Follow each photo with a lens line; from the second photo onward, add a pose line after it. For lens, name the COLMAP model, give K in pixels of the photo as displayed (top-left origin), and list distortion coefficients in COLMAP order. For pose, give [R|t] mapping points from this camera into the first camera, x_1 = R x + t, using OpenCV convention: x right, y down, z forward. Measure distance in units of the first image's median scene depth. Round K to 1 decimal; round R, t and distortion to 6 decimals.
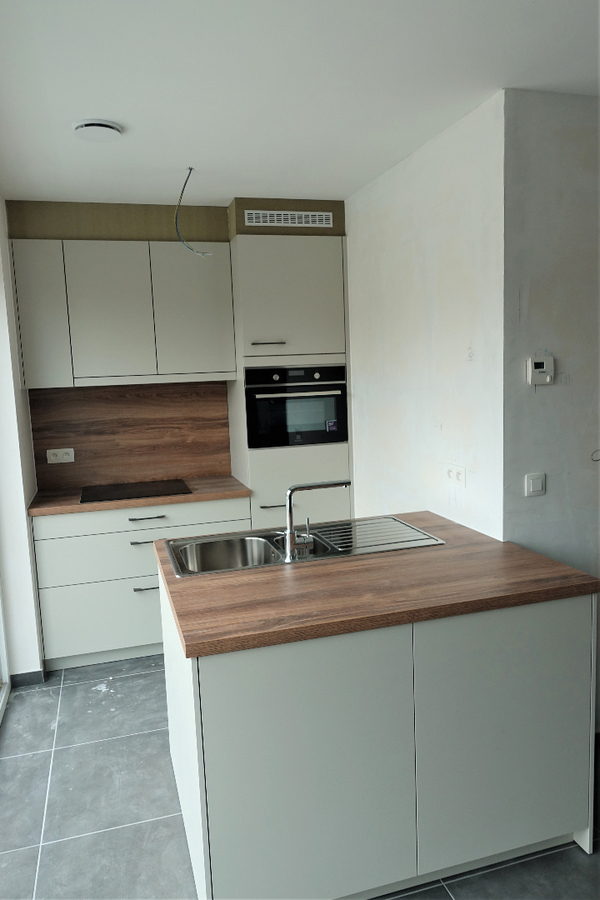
lens RADIAL K [[642.6, 0, 302.4], [0, 642.6, 452.7], [0, 0, 1]] dist [0.001563, 0.007468]
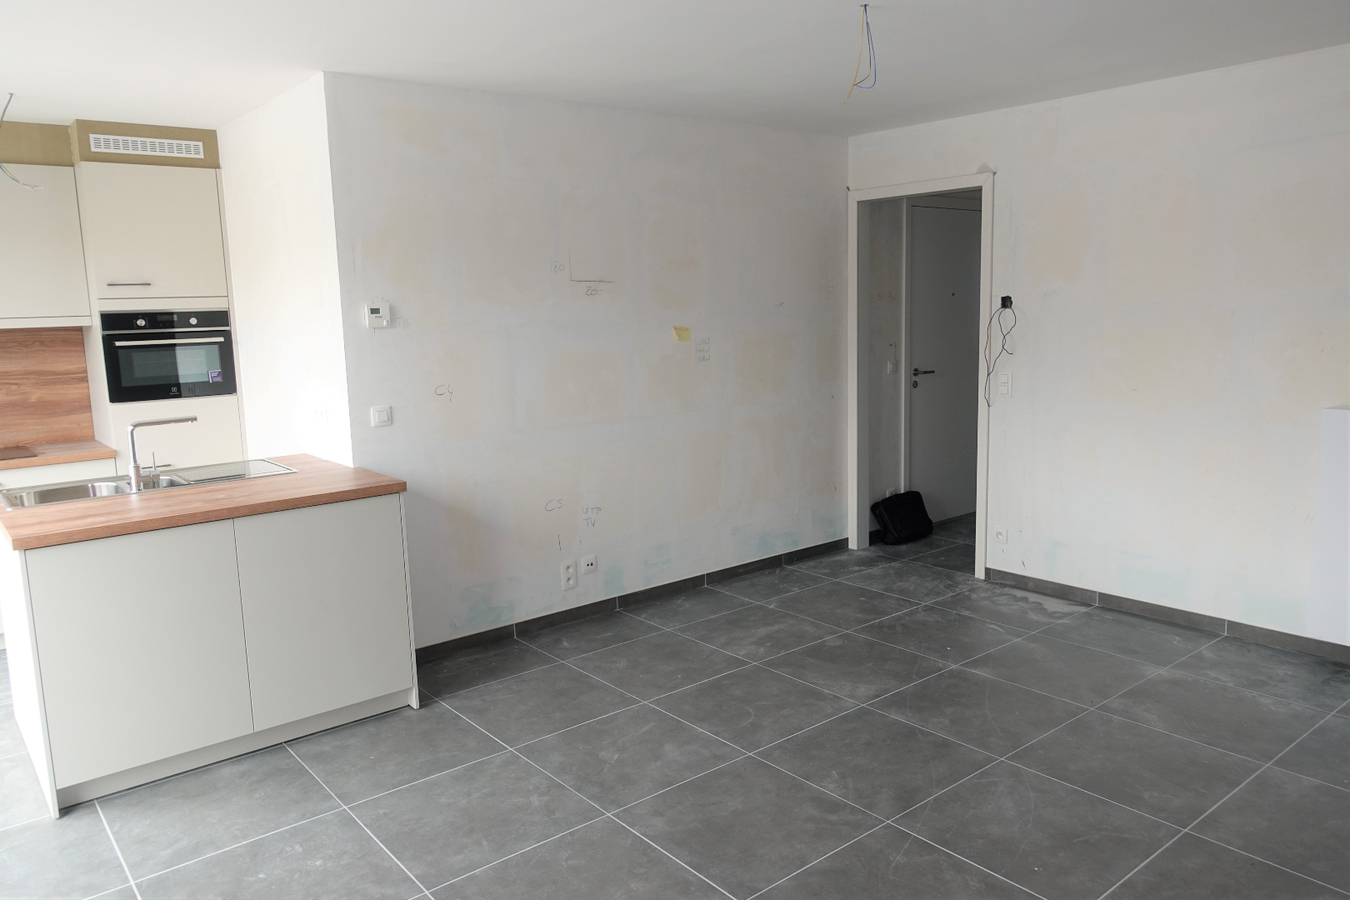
lens RADIAL K [[963.9, 0, 668.2], [0, 963.9, 444.3], [0, 0, 1]] dist [0.001563, 0.007468]
pose [[0.927588, -0.043415, 0.371073, 0.135810], [0.042844, 0.999034, 0.009788, 0.071276], [-0.371139, 0.006819, 0.928552, -0.525396]]
